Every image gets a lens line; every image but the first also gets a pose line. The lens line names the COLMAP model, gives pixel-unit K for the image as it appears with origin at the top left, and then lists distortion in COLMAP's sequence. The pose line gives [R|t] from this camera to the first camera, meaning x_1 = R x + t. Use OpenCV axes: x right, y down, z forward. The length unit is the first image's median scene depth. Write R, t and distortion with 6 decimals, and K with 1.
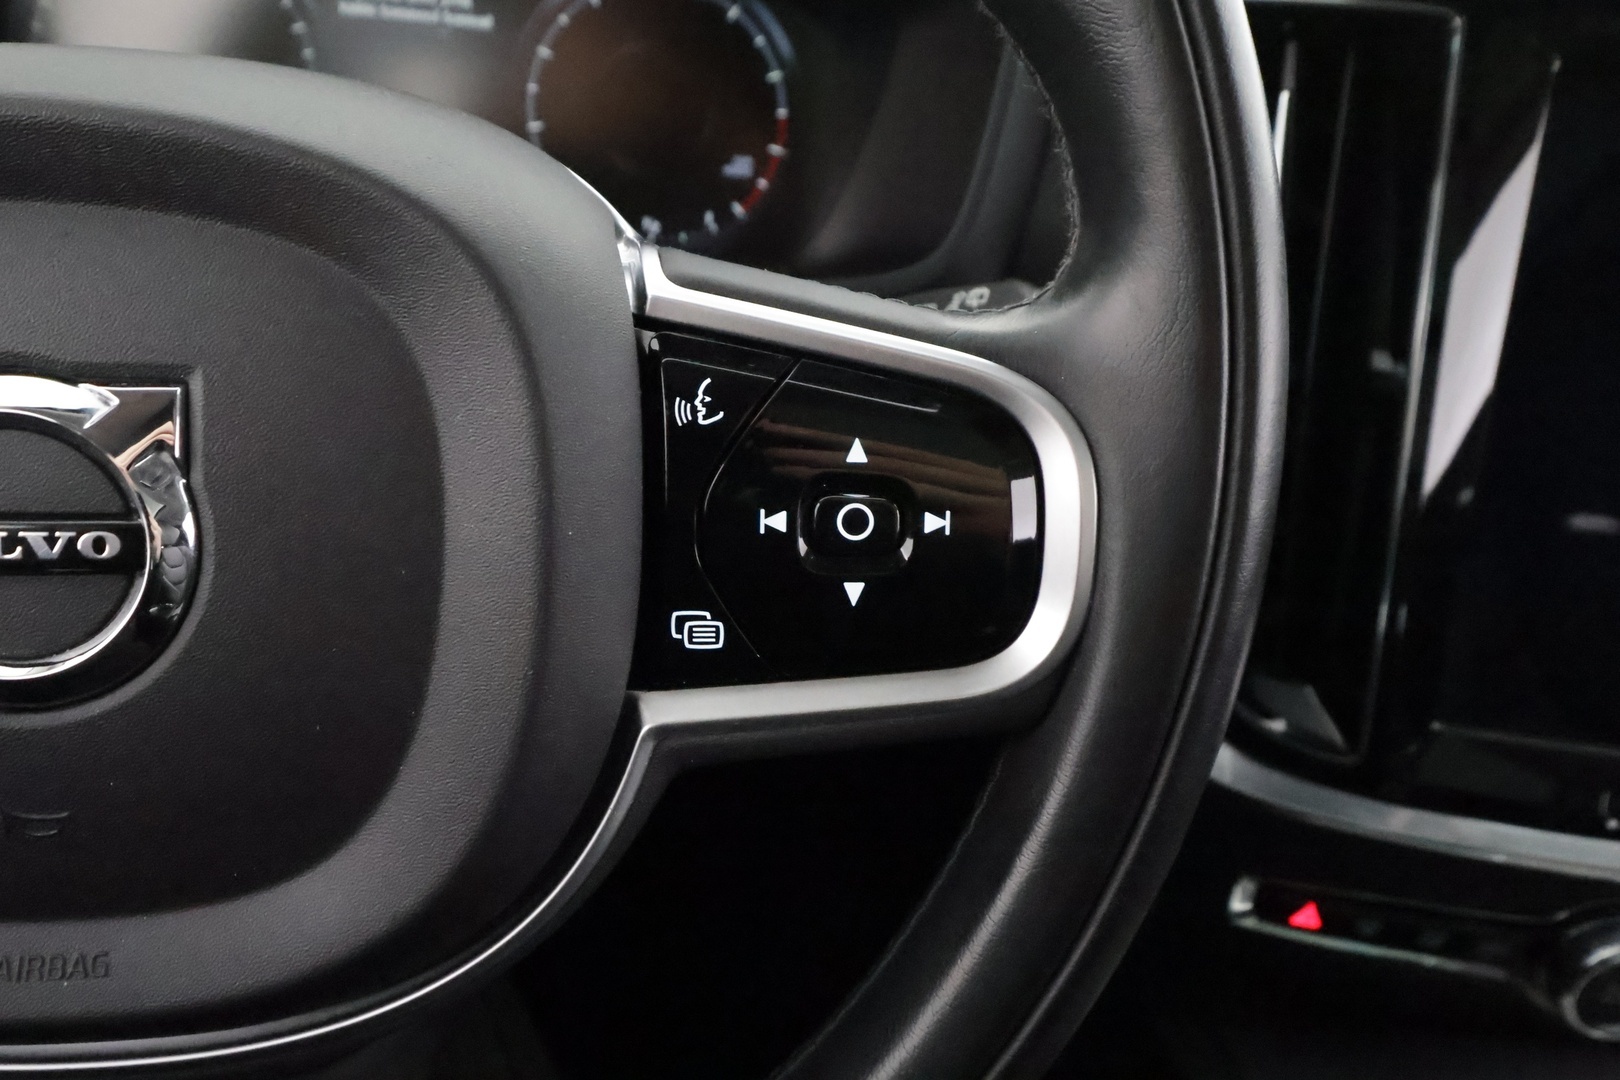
lens RADIAL K [[1286.7, 0, 803.9], [0, 1286.7, 530.1], [0, 0, 1]] dist [-0.001685, 0.017236]
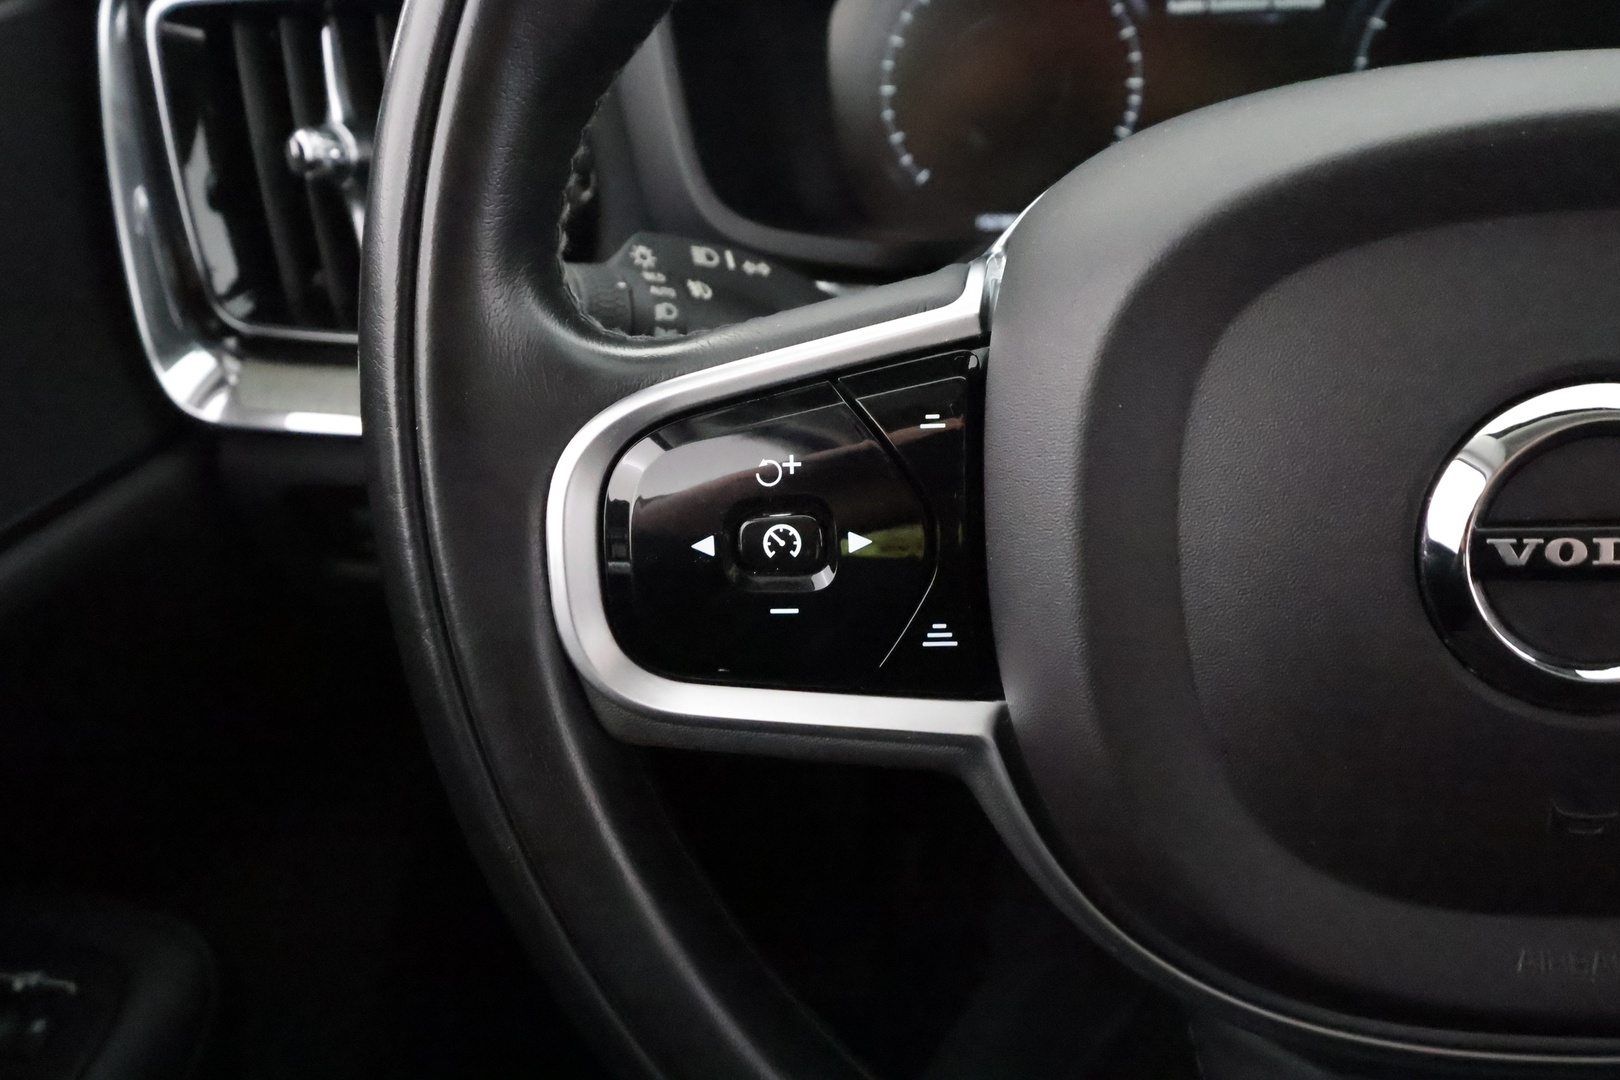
lens RADIAL K [[1286.7, 0, 805.7], [0, 1286.7, 536.5], [0, 0, 1]] dist [-0.001685, 0.017236]
pose [[0.956973, -0.029330, -0.288690, -0.786367], [0.034876, 0.999292, 0.014086, -0.031777], [0.288073, -0.023548, 0.957319, -0.133841]]
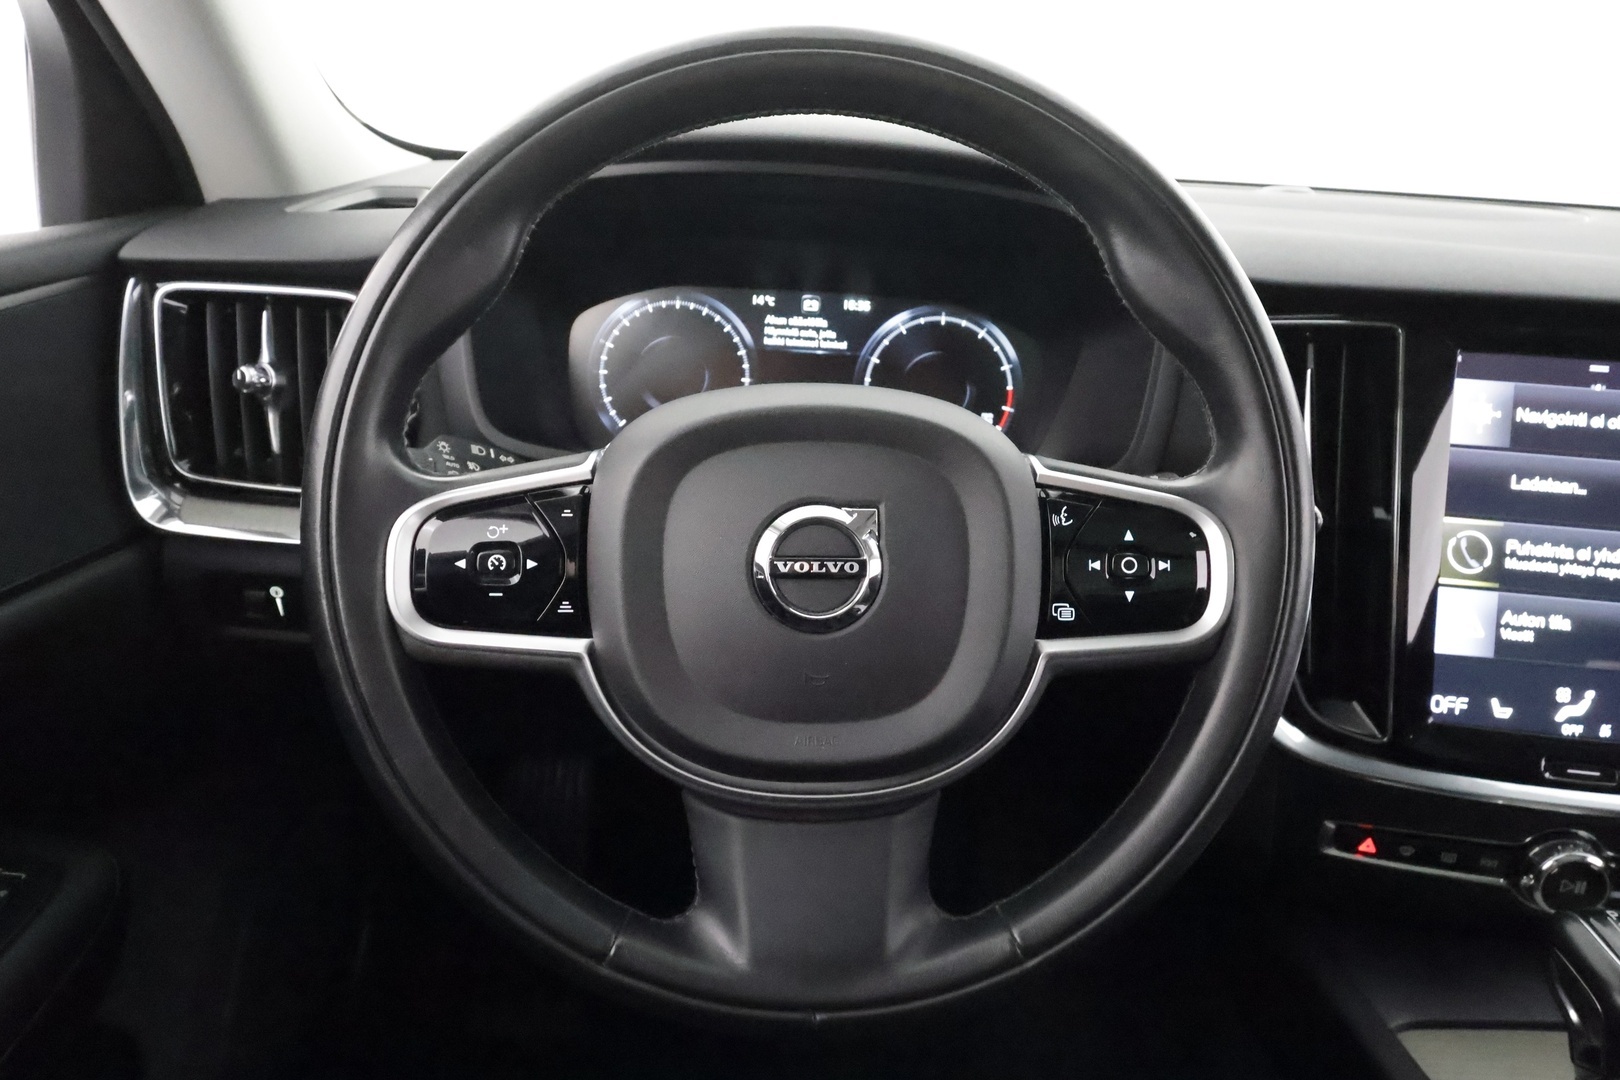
lens RADIAL K [[1129.4, 0, 804.8], [0, 1129.4, 530.7], [0, 0, 1]] dist [0.000770, -0.001237]
pose [[0.995280, -0.024445, -0.093916, -0.357329], [0.007825, 0.984819, -0.173409, 0.286753], [0.096729, 0.171855, 0.980362, -1.103968]]
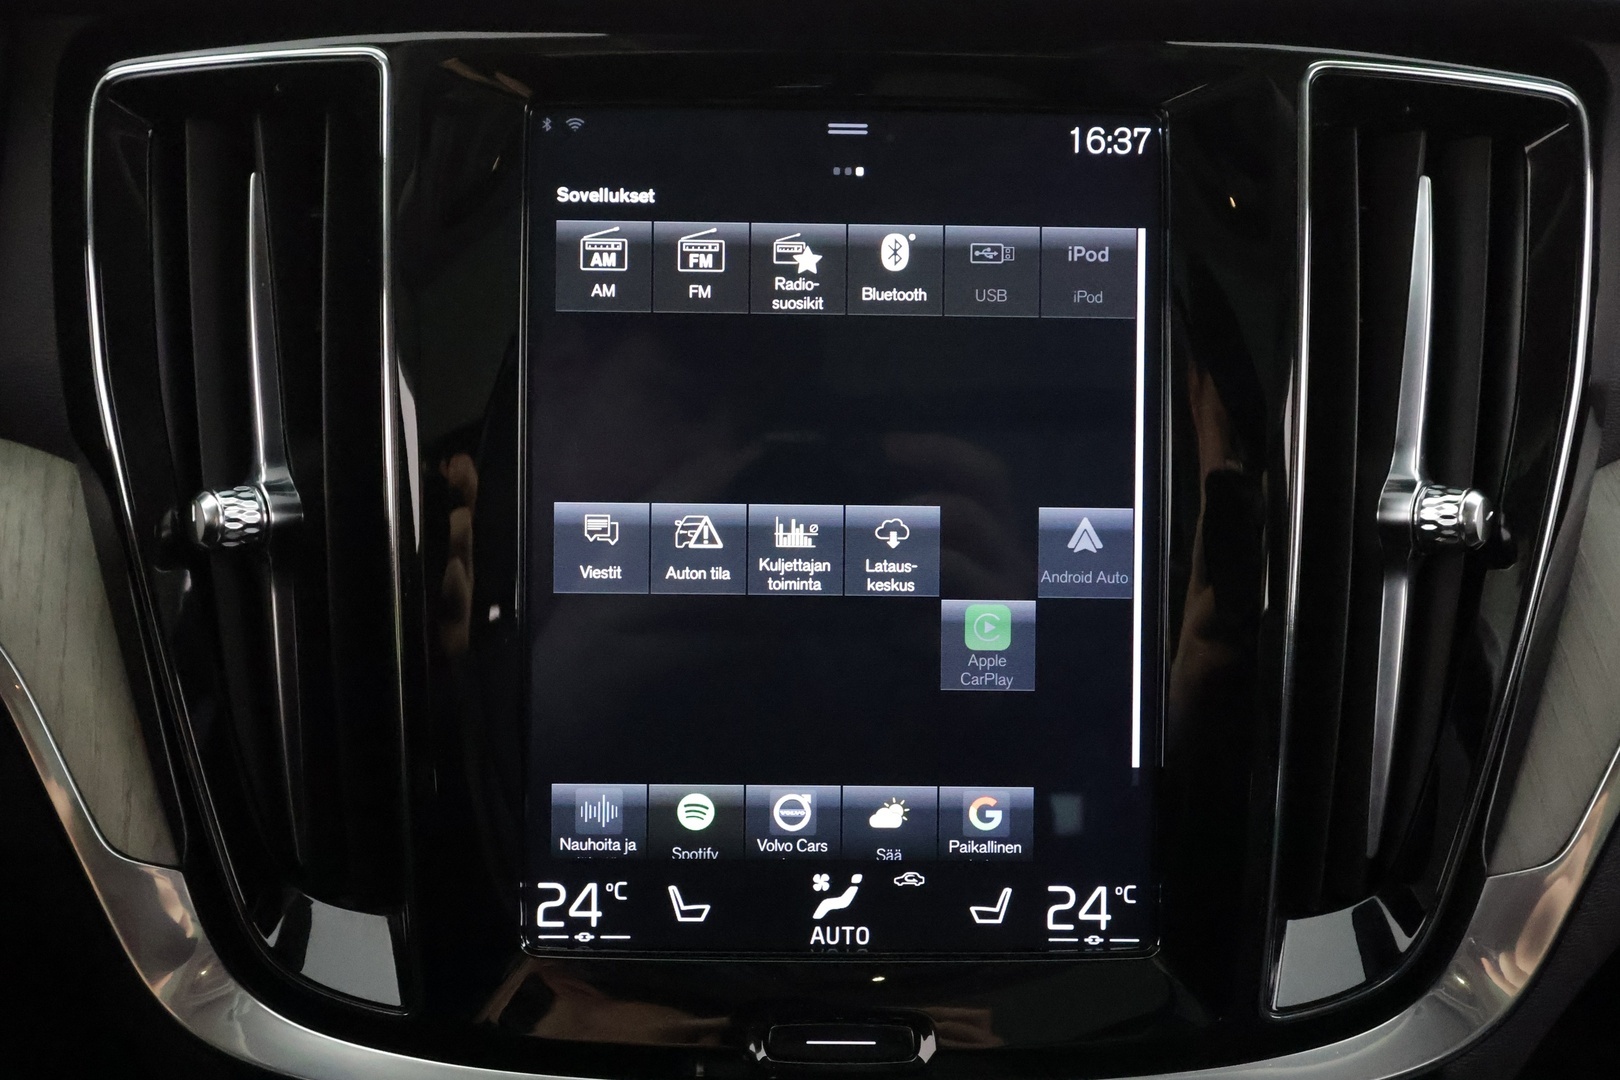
lens RADIAL K [[1286.7, 0, 804.7], [0, 1286.7, 548.7], [0, 0, 1]] dist [-0.001685, 0.017236]
pose [[0.994474, -0.104048, 0.014003, 1.233133], [0.104986, 0.985483, -0.133419, 0.064055], [0.000082, 0.134151, 0.990961, 0.412396]]
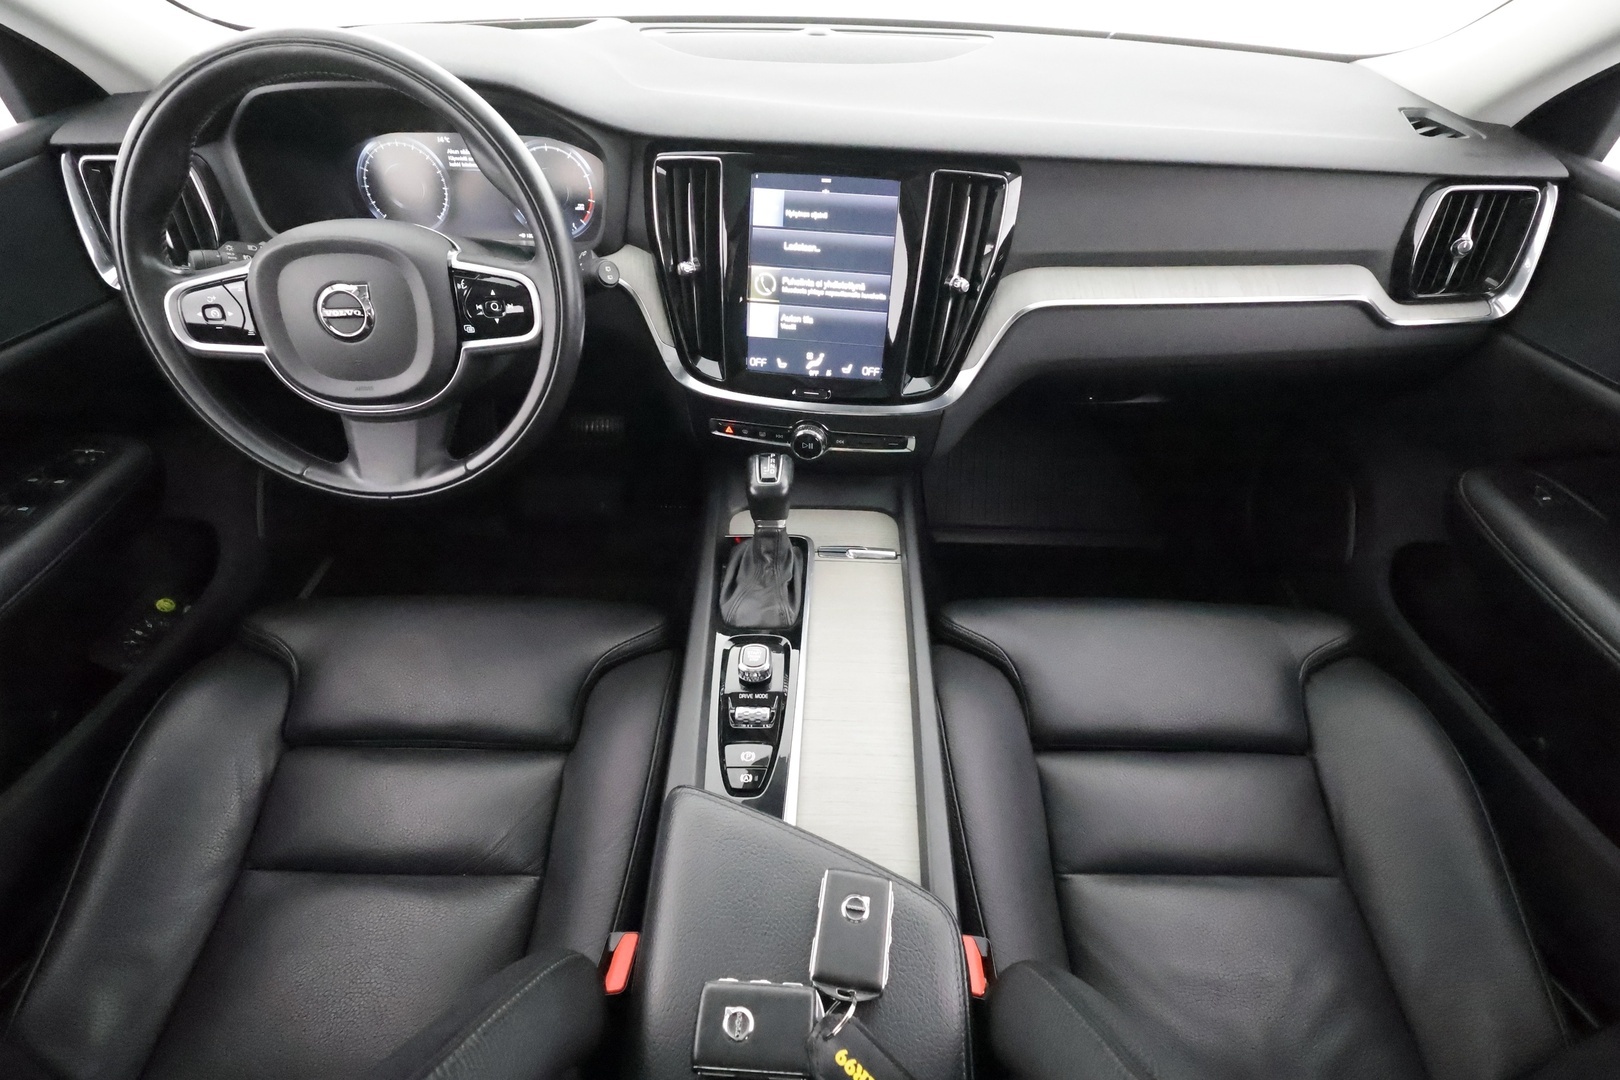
lens RADIAL K [[757.9, 0, 808.1], [0, 757.9, 533.9], [0, 0, 1]] dist [-0.002395, 0.001739]
pose [[0.991110, -0.004068, -0.132986, 1.729248], [0.031723, 0.977931, 0.206505, 0.306556], [0.129211, -0.208887, 0.969366, -2.050222]]
